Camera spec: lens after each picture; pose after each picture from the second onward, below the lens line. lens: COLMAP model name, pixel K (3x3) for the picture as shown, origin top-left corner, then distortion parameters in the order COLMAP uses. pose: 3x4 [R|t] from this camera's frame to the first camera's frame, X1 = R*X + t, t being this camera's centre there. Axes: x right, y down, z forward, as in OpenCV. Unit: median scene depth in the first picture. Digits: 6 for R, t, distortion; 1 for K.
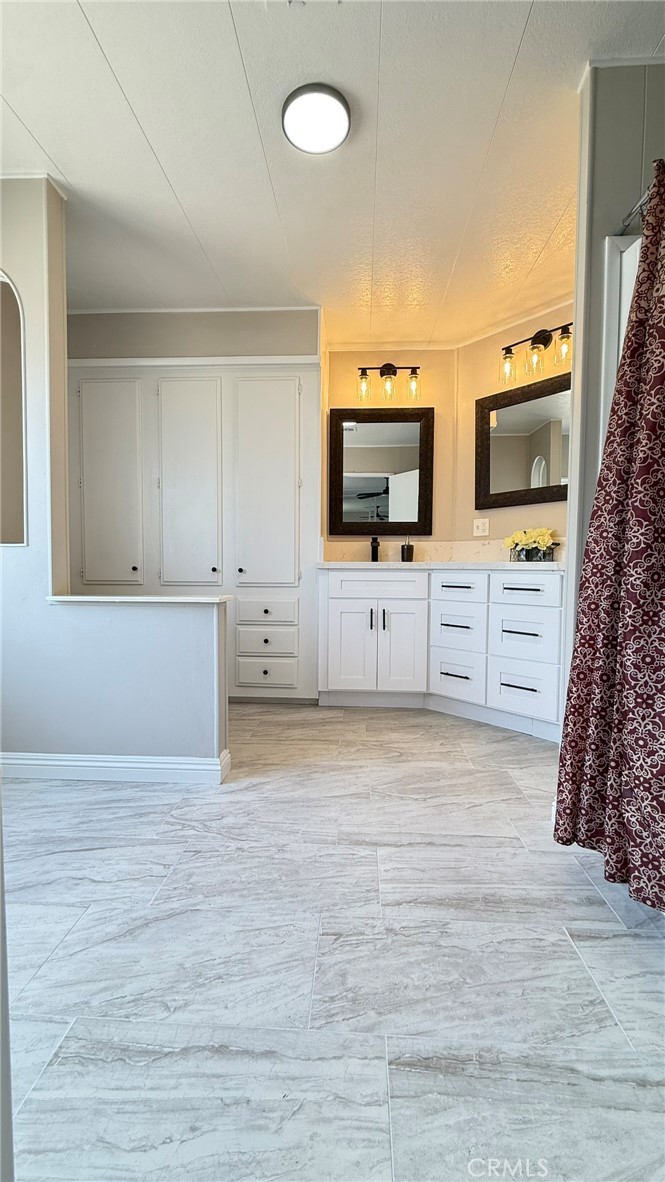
lens RADIAL K [[473.6, 0, 333.7], [0, 473.6, 589.9], [0, 0, 1]] dist [-0.000269, -0.000012]
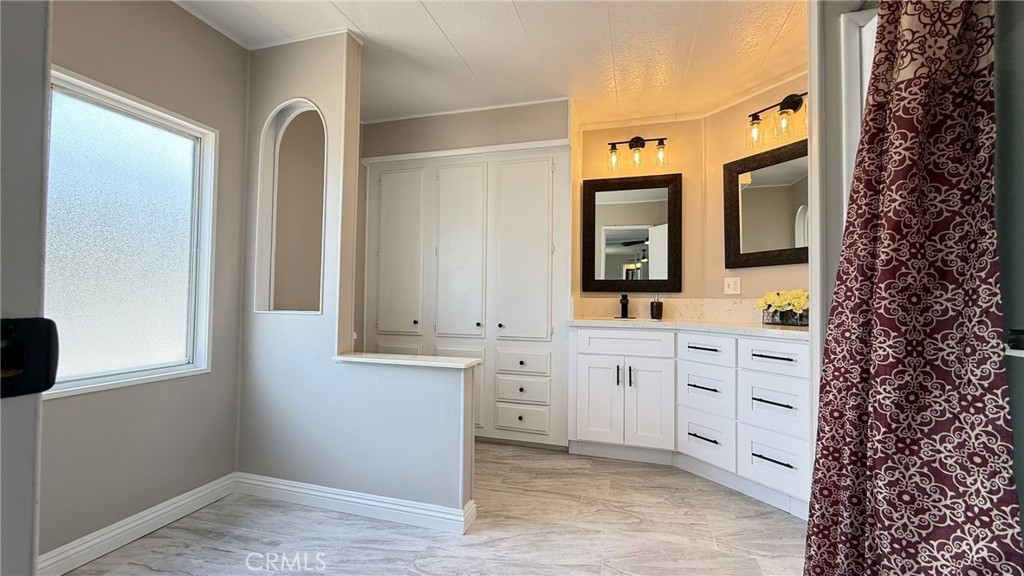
lens RADIAL K [[409.8, 0, 512.3], [0, 409.8, 287.9], [0, 0, 1]] dist [0.000473, 0.000104]
pose [[0.973423, -0.000447, -0.229016, 0.068383], [-0.017010, 0.997095, -0.074246, -0.070184], [0.228384, 0.076168, 0.970587, 0.049099]]
